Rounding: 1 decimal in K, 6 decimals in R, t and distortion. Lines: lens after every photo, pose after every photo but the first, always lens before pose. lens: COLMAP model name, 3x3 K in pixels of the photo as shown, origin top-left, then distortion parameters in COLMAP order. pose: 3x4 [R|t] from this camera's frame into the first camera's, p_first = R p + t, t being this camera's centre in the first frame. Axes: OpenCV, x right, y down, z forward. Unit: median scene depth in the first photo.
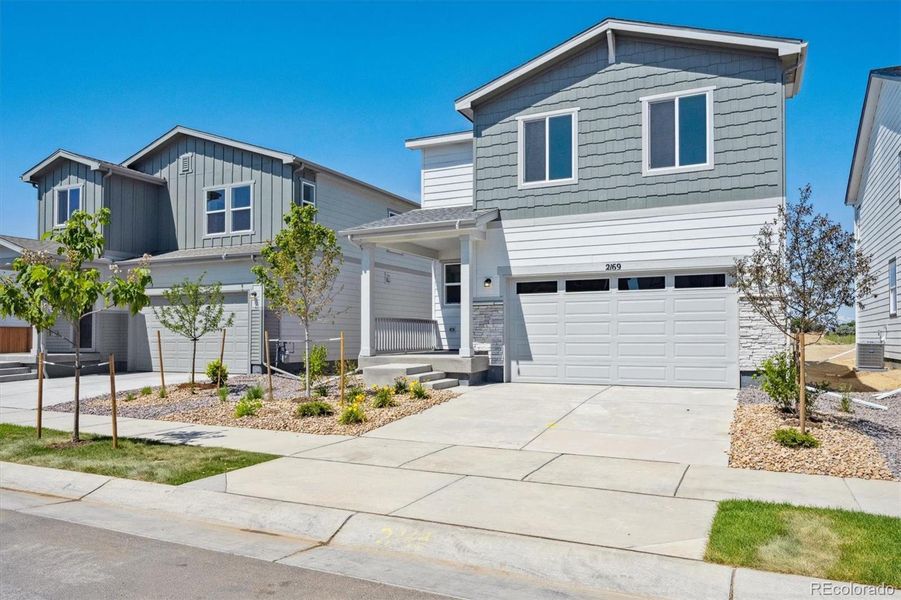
lens RADIAL K [[617.7, 0, 449.6], [0, 617.7, 325.3], [0, 0, 1]] dist [0.001540, 0.000585]
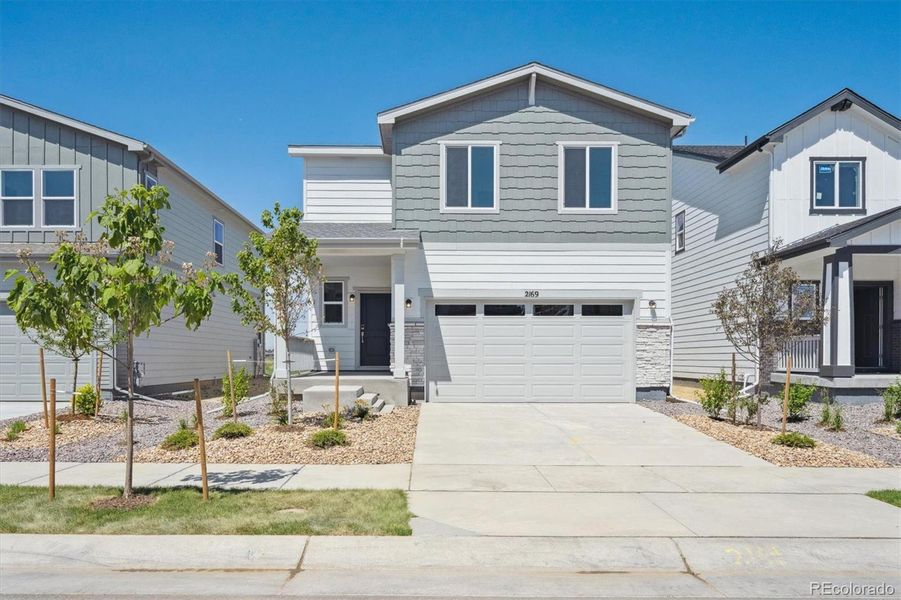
lens RADIAL K [[599.0, 0, 419.3], [0, 599.0, 361.8], [0, 0, 1]] dist [-0.001158, 0.000673]
pose [[0.907379, 0.001443, 0.420311, -0.340503], [-0.012624, 0.999637, 0.023821, 0.001901], [-0.420124, -0.026921, 0.907067, 0.116702]]
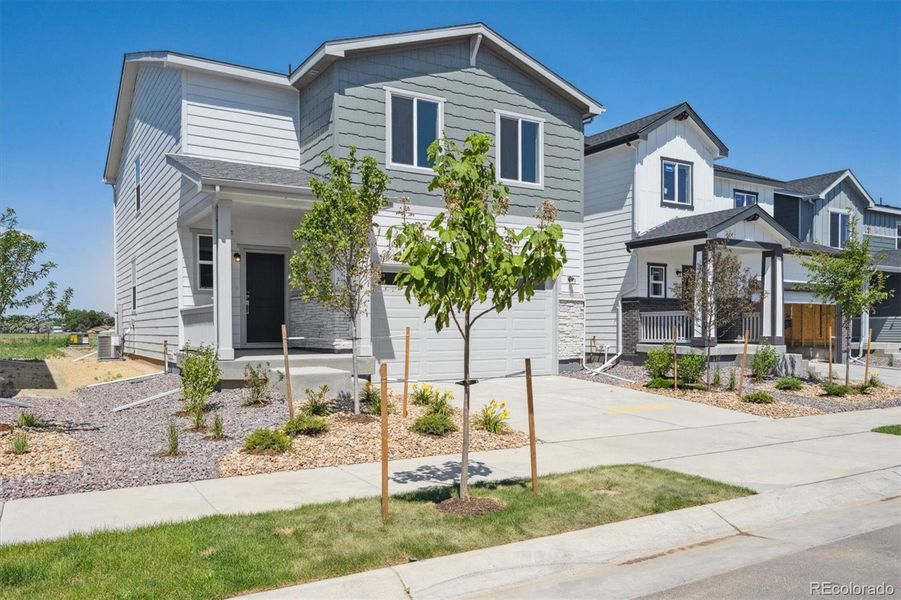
lens RADIAL K [[700.2, 0, 454.2], [0, 700.2, 345.0], [0, 0, 1]] dist [-0.004921, -0.002149]
pose [[0.548720, -0.017296, 0.835827, -0.704517], [-0.016564, 0.999365, 0.031554, 0.003000], [-0.835842, -0.031159, 0.548085, 0.359262]]
